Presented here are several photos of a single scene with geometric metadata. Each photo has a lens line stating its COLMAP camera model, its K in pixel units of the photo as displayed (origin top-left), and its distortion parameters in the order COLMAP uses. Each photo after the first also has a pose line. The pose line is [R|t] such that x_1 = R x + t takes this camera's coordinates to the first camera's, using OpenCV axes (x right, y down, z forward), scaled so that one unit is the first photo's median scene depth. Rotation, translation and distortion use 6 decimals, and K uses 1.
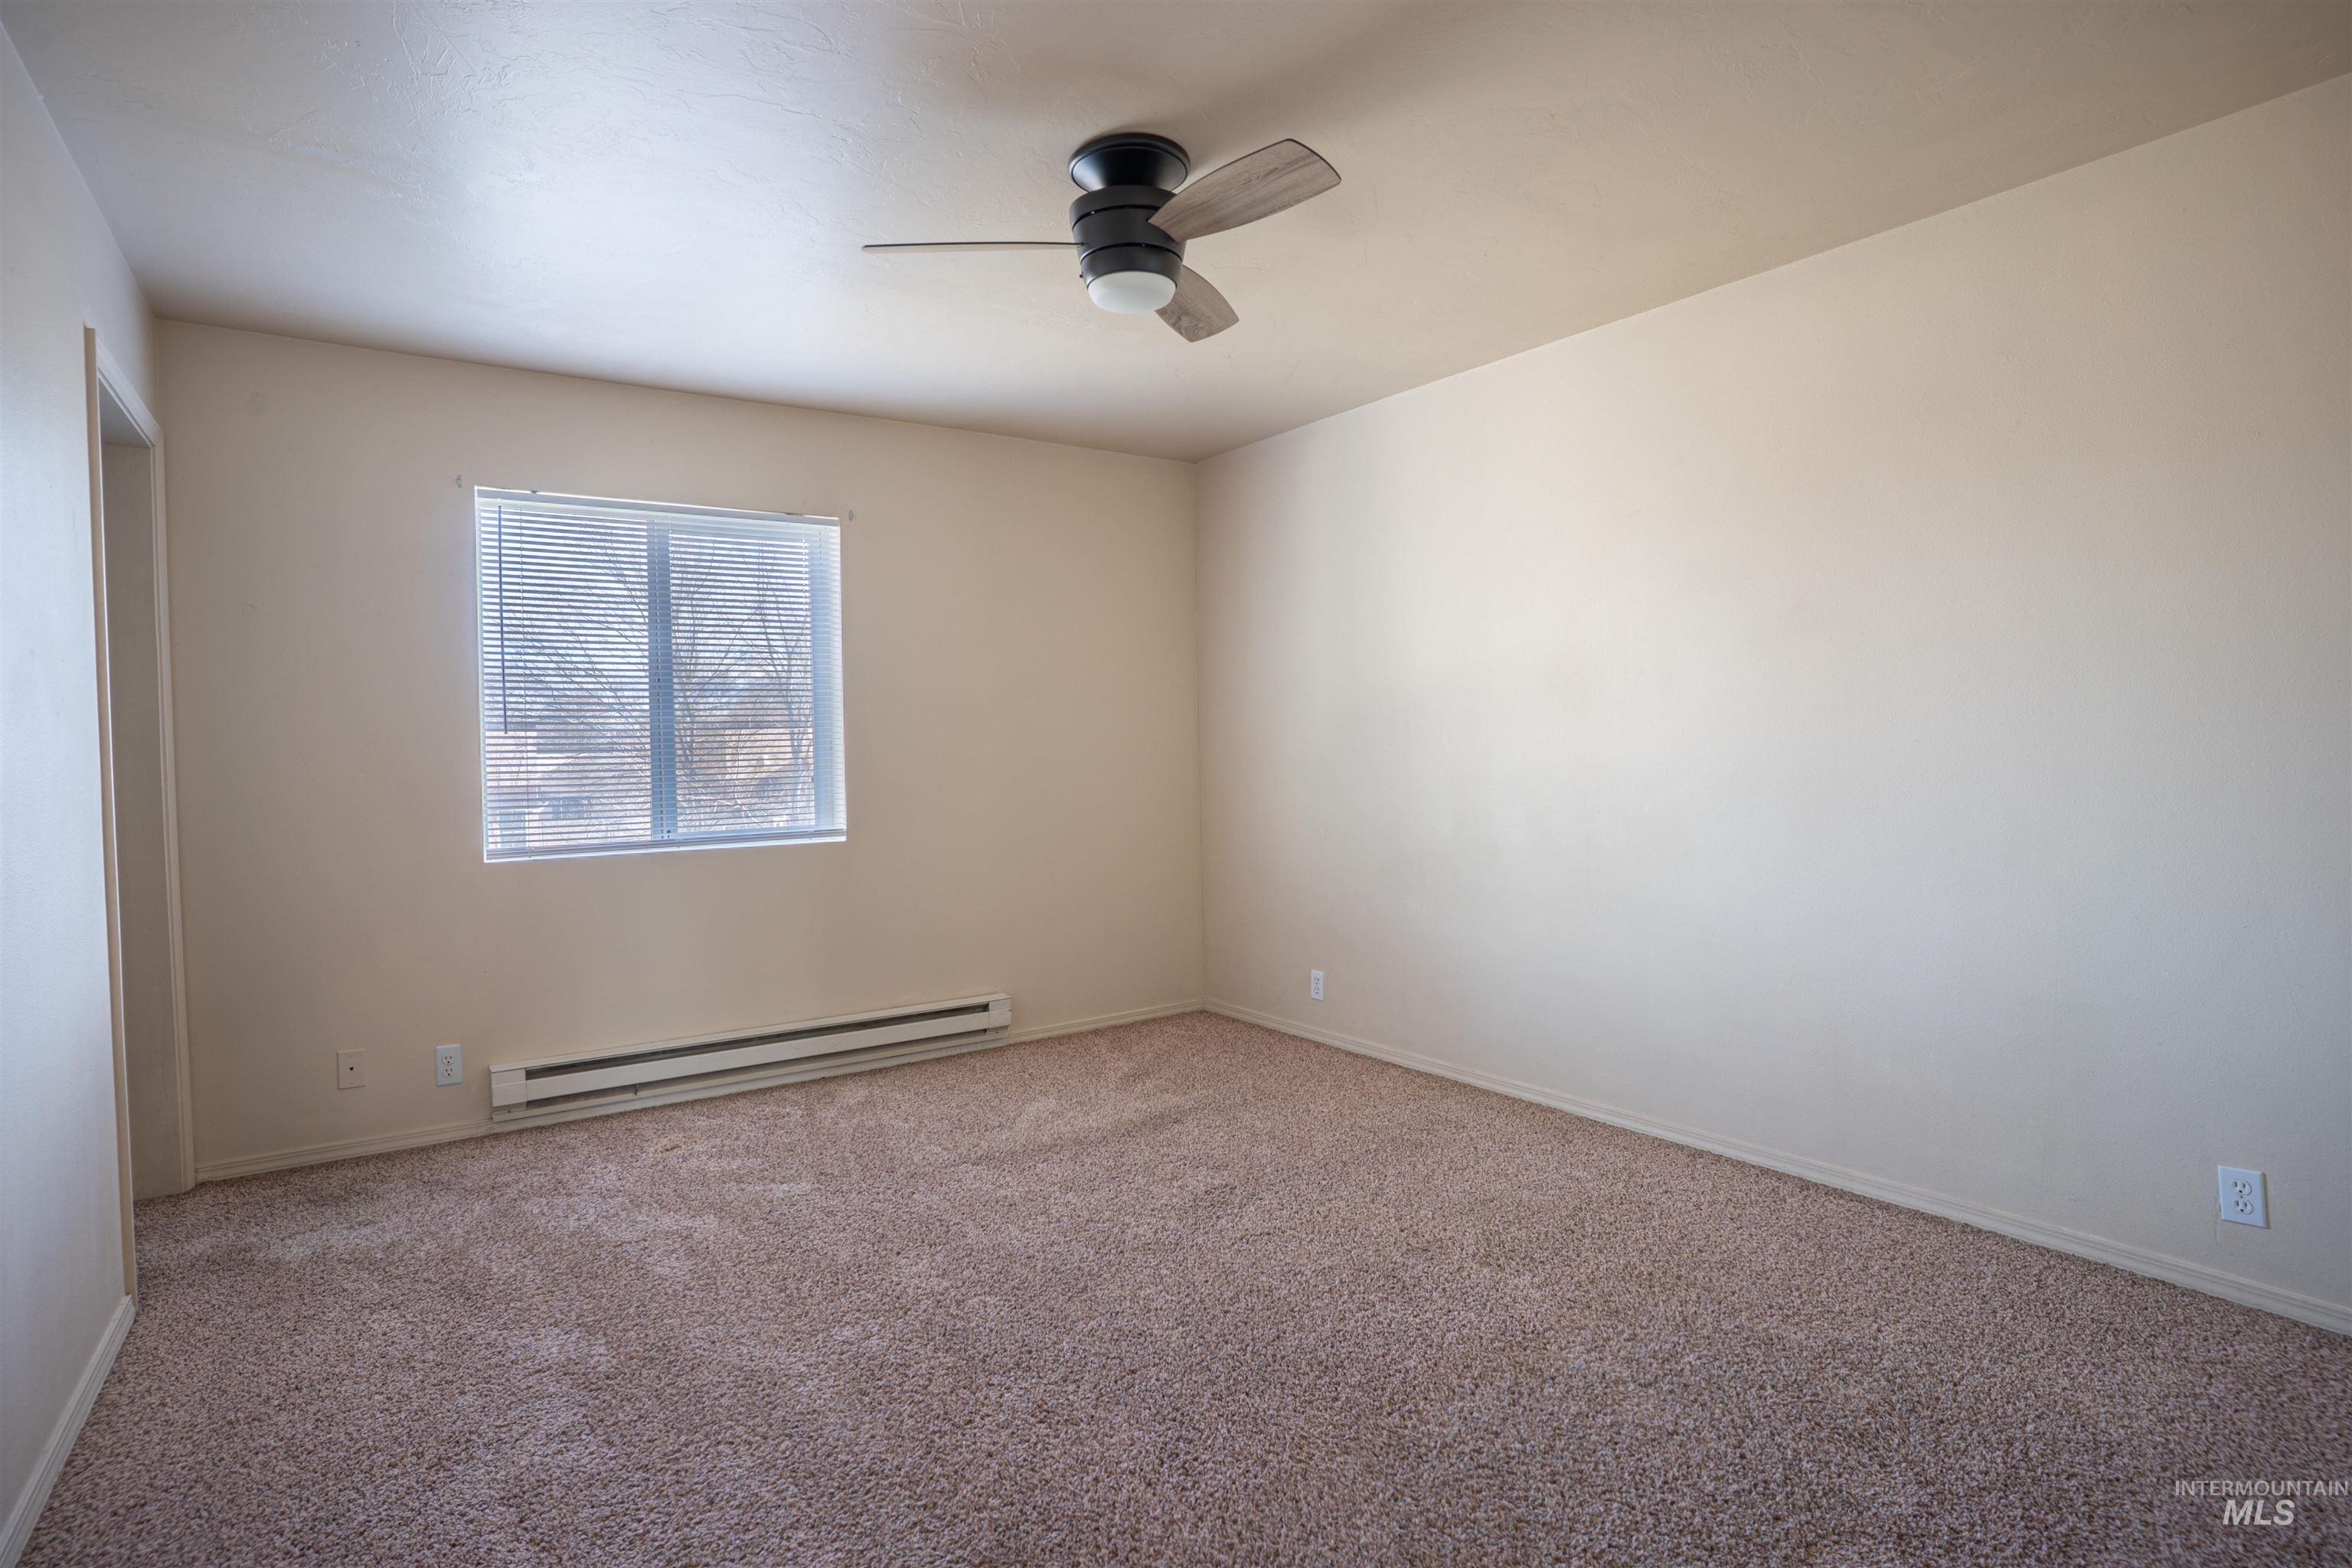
lens RADIAL K [[1163.0, 0, 1166.3], [0, 1163.0, 778.6], [0, 0, 1]] dist [-0.075359, 0.035245]
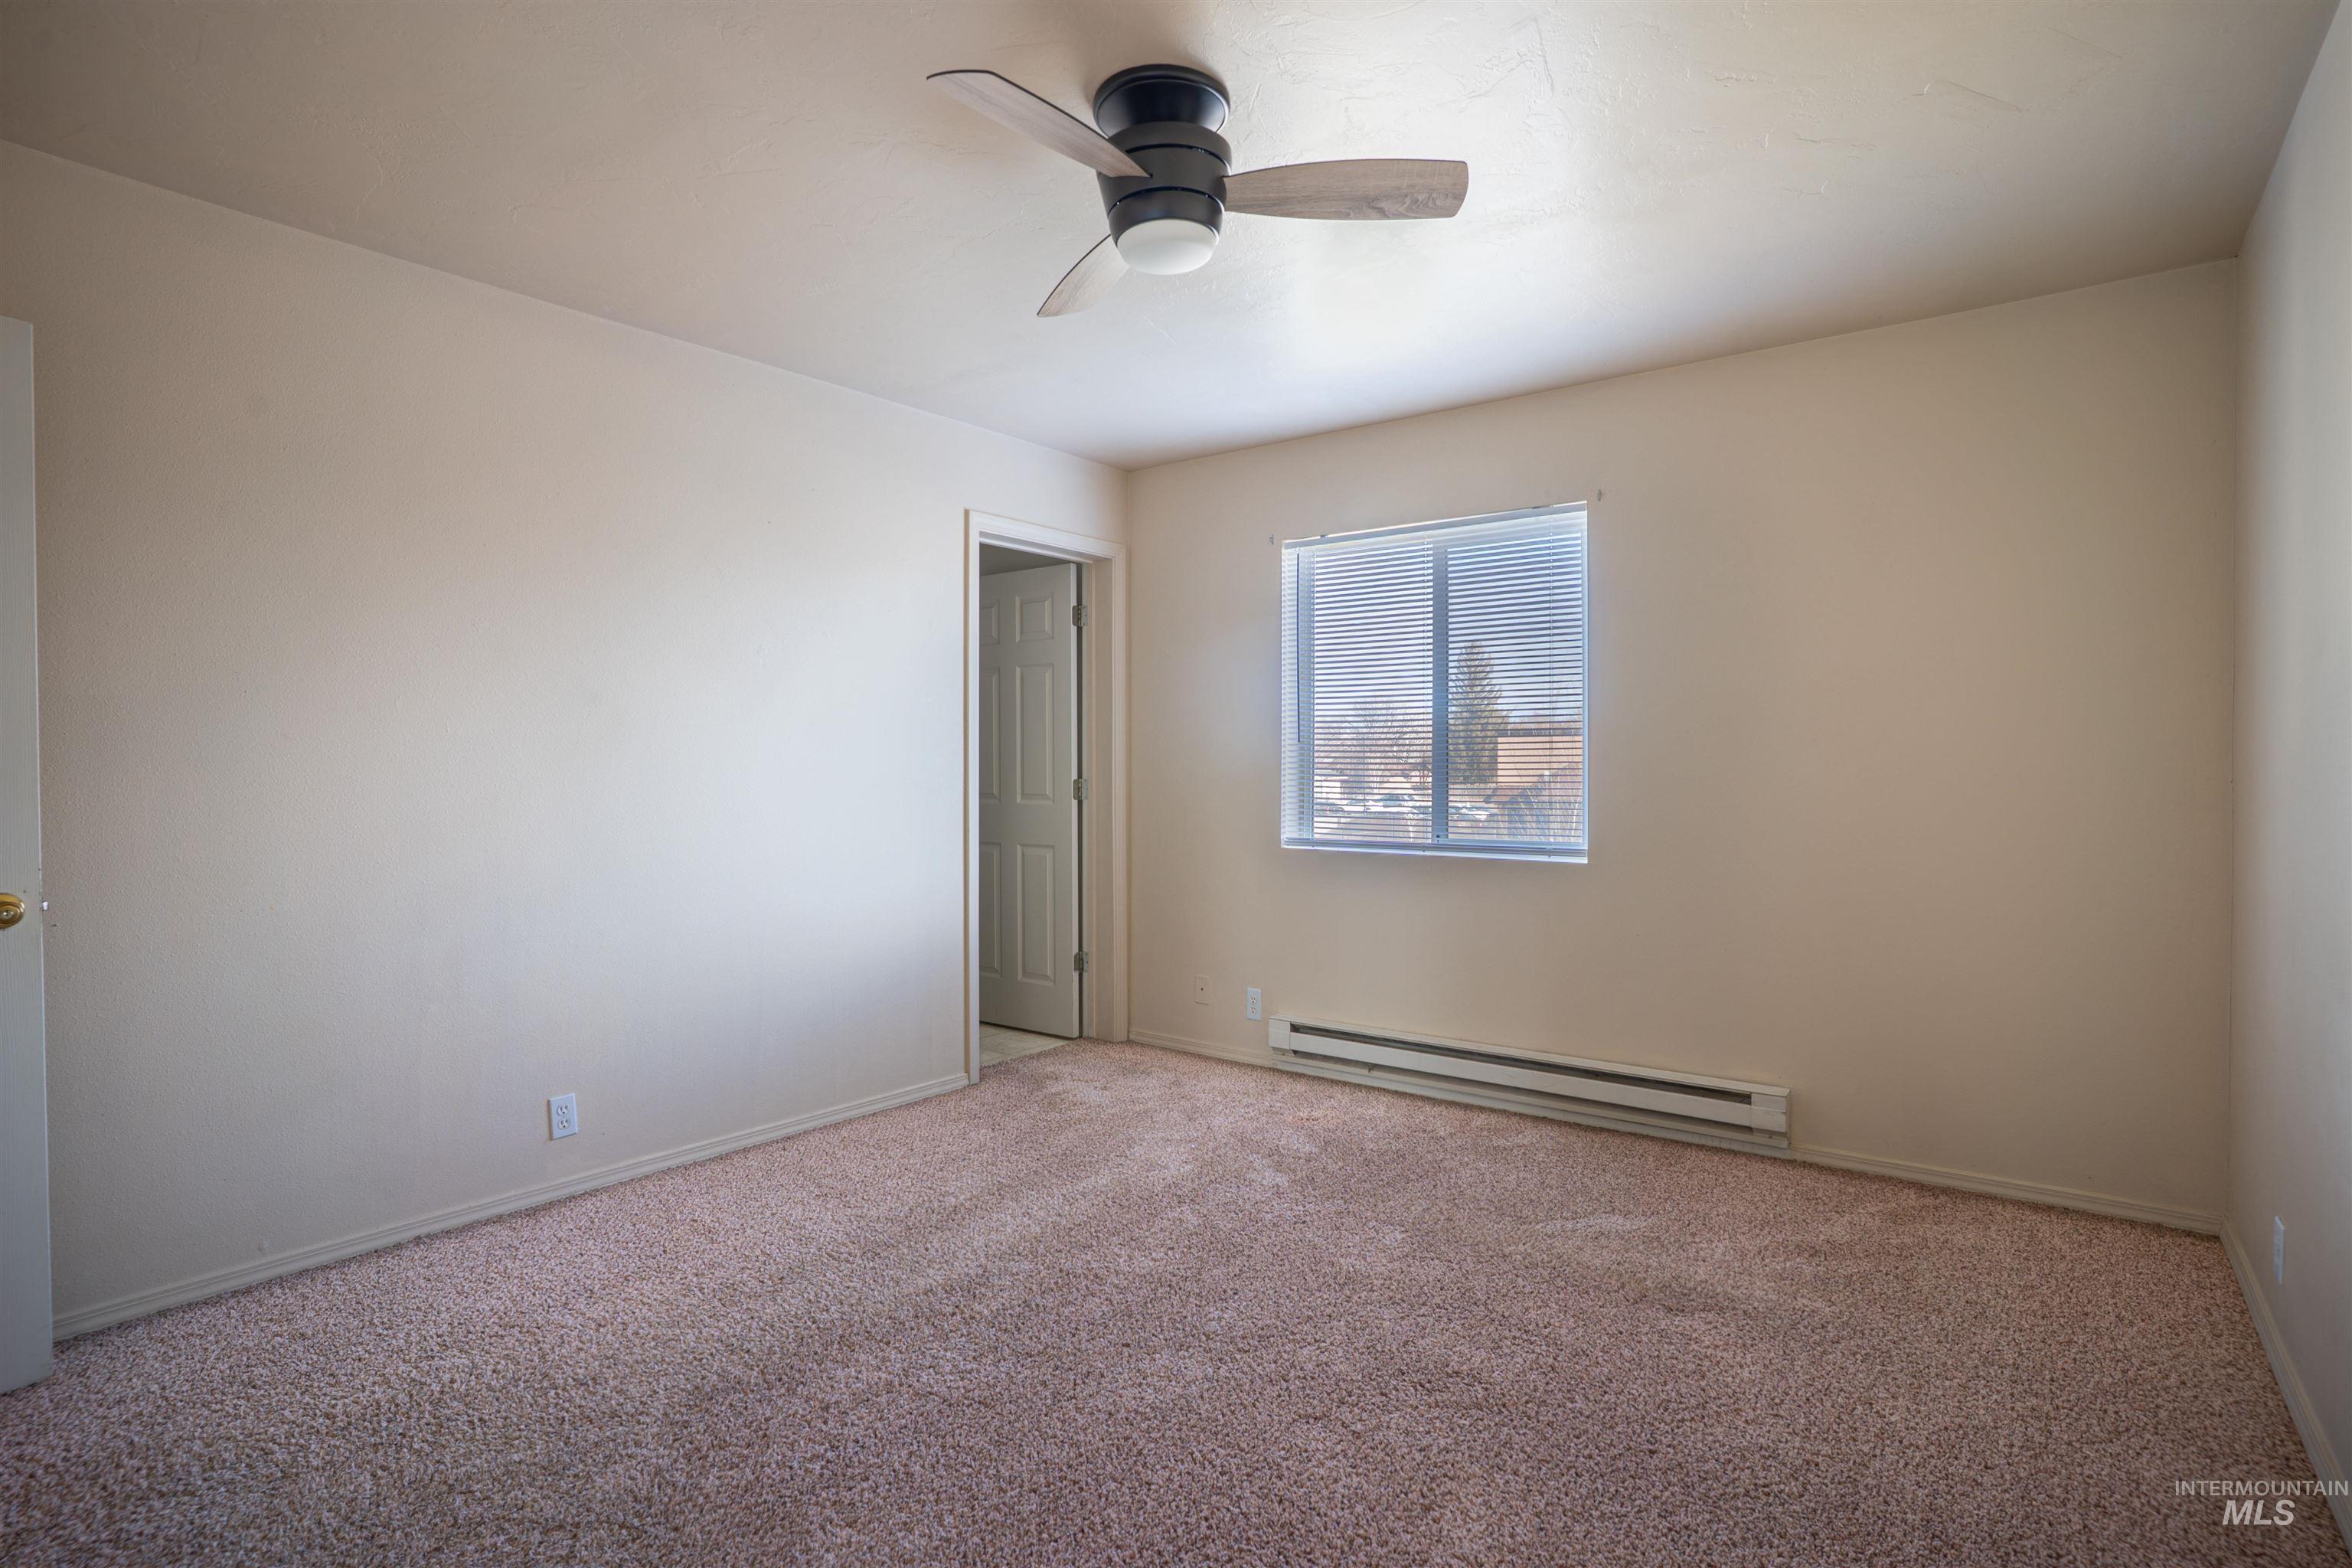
lens RADIAL K [[1163.0, 0, 1166.3], [0, 1163.0, 778.6], [0, 0, 1]] dist [-0.075359, 0.035245]
pose [[0.303229, 0.030455, -0.952431, 0.513948], [-0.032093, 0.999249, 0.021735, -0.021774], [0.952377, 0.023975, 0.303979, 0.464400]]
